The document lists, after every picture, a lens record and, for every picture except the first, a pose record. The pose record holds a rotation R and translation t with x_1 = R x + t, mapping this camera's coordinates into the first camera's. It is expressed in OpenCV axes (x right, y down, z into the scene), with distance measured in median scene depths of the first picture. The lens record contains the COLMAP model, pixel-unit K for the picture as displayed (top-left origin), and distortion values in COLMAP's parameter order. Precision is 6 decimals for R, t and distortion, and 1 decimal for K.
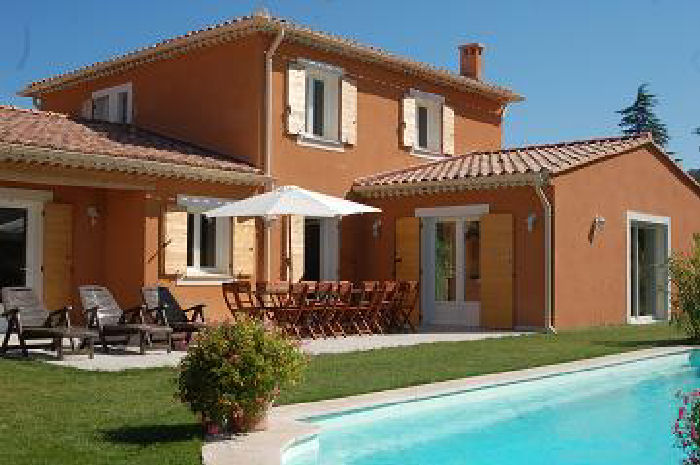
lens RADIAL K [[880.5, 0, 350.1], [0, 880.5, 230.9], [0, 0, 1]] dist [-0.072367, 0.000000]
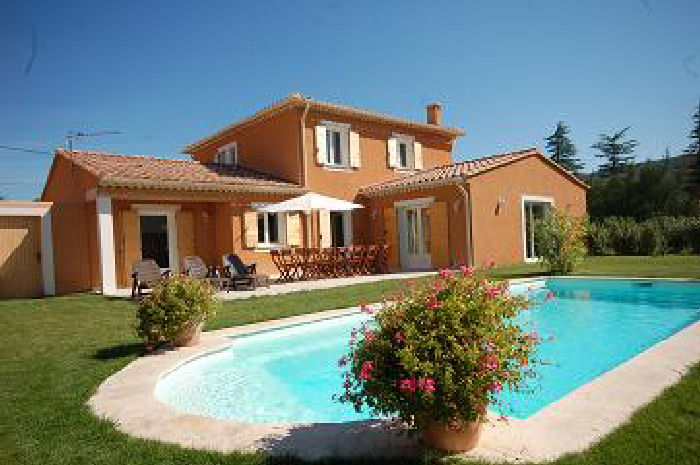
lens RADIAL K [[466.1, 0, 344.7], [0, 466.1, 251.5], [0, 0, 1]] dist [0.018707, 0.002266]
pose [[0.990357, -0.048465, -0.129789, 0.094129], [0.057436, 0.996145, 0.066298, 0.005158], [0.126076, -0.073113, 0.989323, 0.066231]]
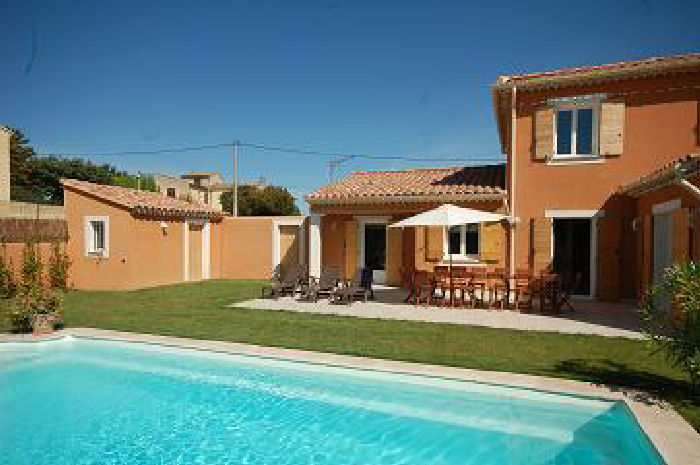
lens RADIAL K [[443.3, 0, 352.2], [0, 443.3, 237.9], [0, 0, 1]] dist [0.031380, 0.010583]
pose [[0.343228, -0.000807, -0.939252, 0.473044], [0.042696, 0.998979, 0.014744, -0.009803], [0.938281, -0.045163, 0.342913, 0.469276]]
